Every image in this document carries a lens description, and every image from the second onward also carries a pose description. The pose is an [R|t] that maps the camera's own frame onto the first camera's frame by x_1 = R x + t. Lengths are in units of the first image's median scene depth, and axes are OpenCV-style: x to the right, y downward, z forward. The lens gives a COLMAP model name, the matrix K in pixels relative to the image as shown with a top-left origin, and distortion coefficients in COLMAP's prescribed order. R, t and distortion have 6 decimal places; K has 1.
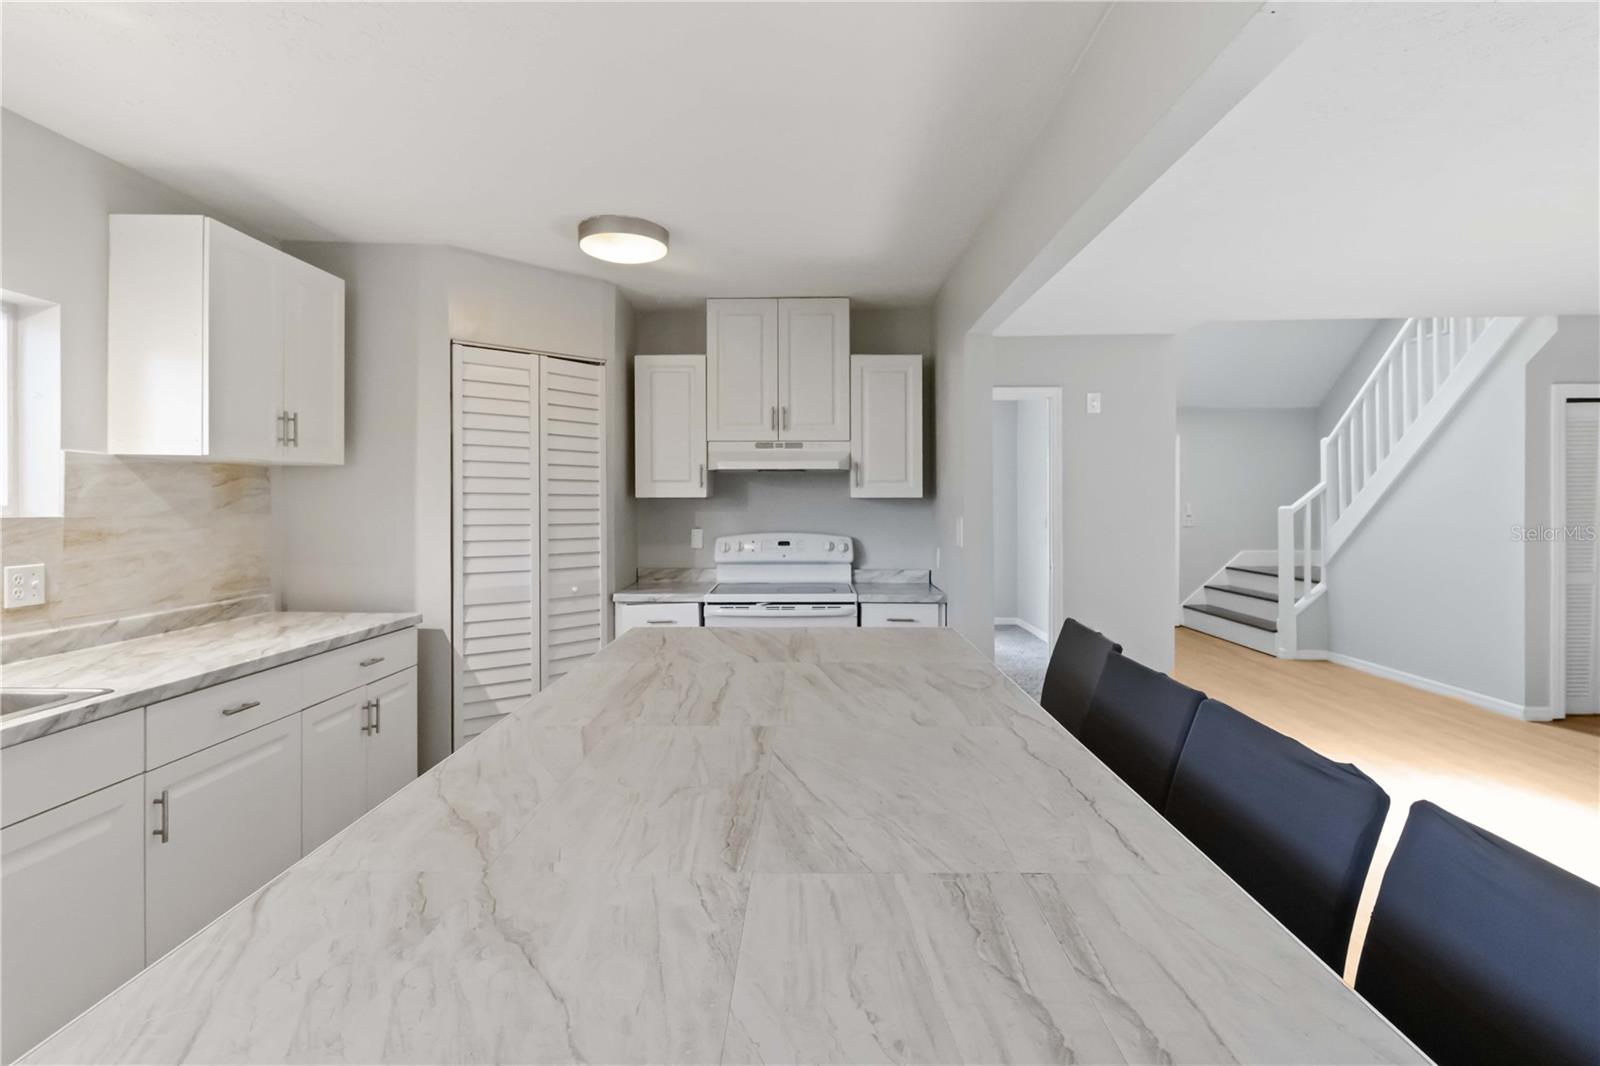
lens RADIAL K [[813.7, 0, 812.9], [0, 813.7, 502.7], [0, 0, 1]] dist [0.002361, 0.000301]
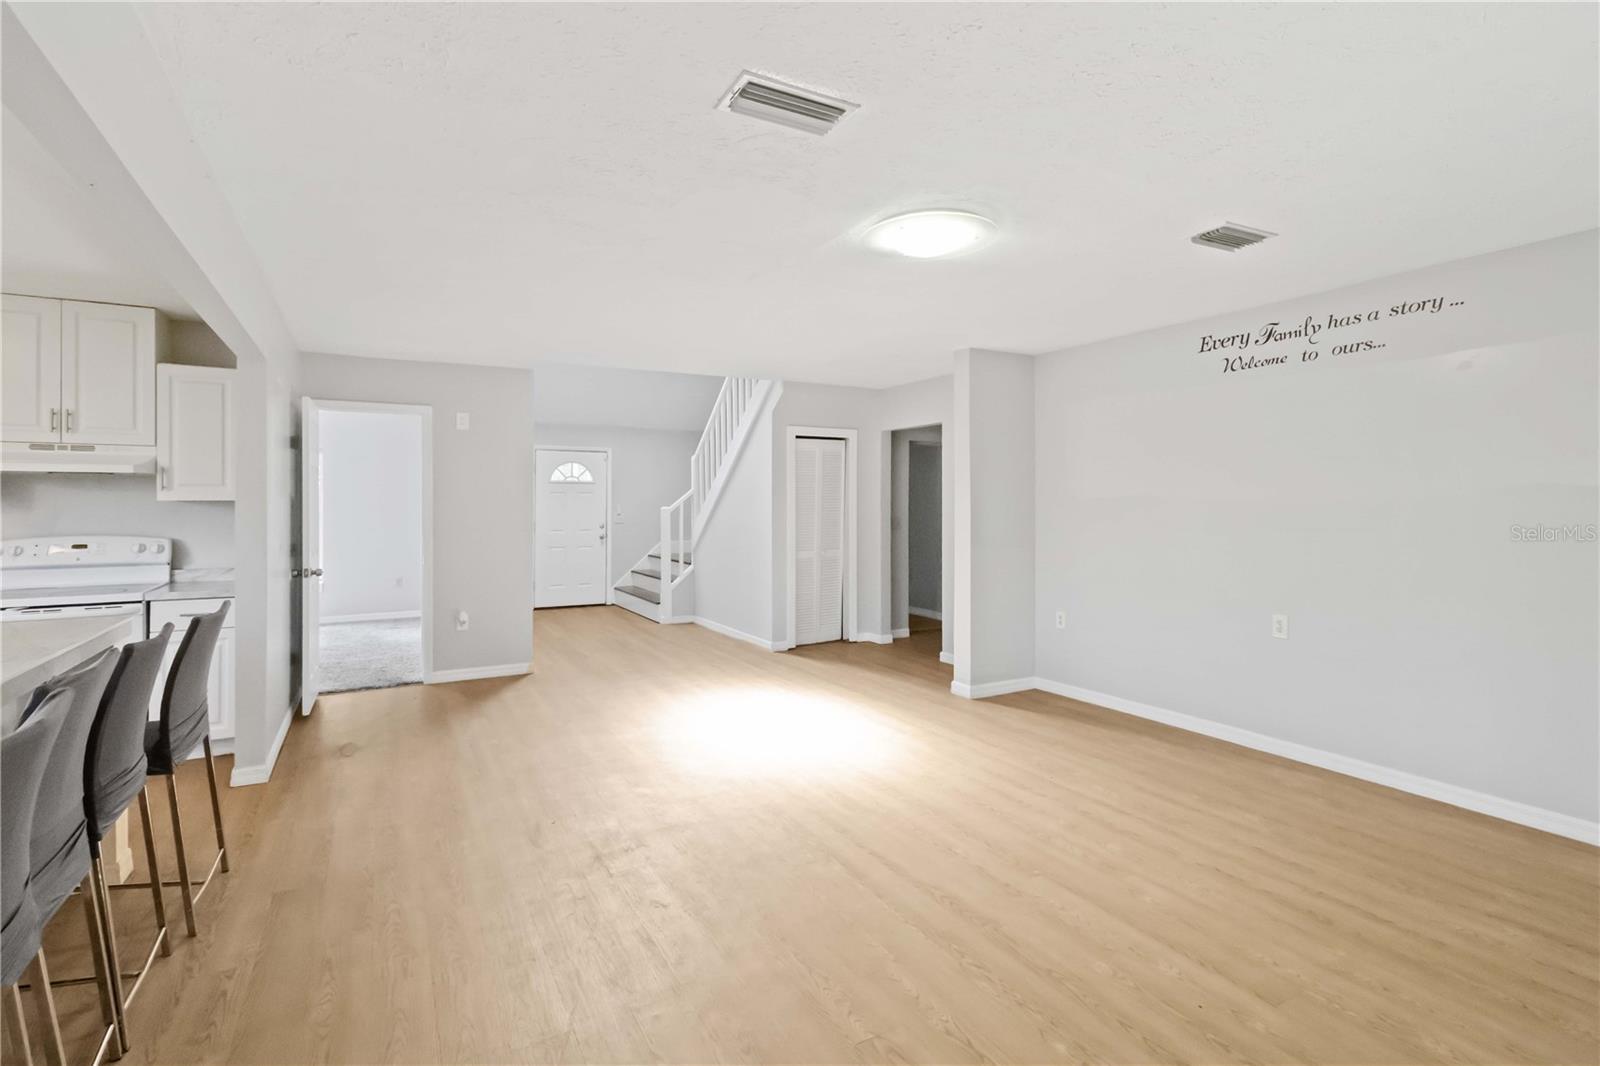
lens RADIAL K [[745.2, 0, 801.7], [0, 745.2, 490.0], [0, 0, 1]] dist [0.002405, 0.000068]
pose [[0.866179, 0.009471, 0.499644, 0.284612], [-0.001057, 0.999853, -0.017120, -0.004224], [-0.499732, 0.014301, 0.866062, -0.238799]]
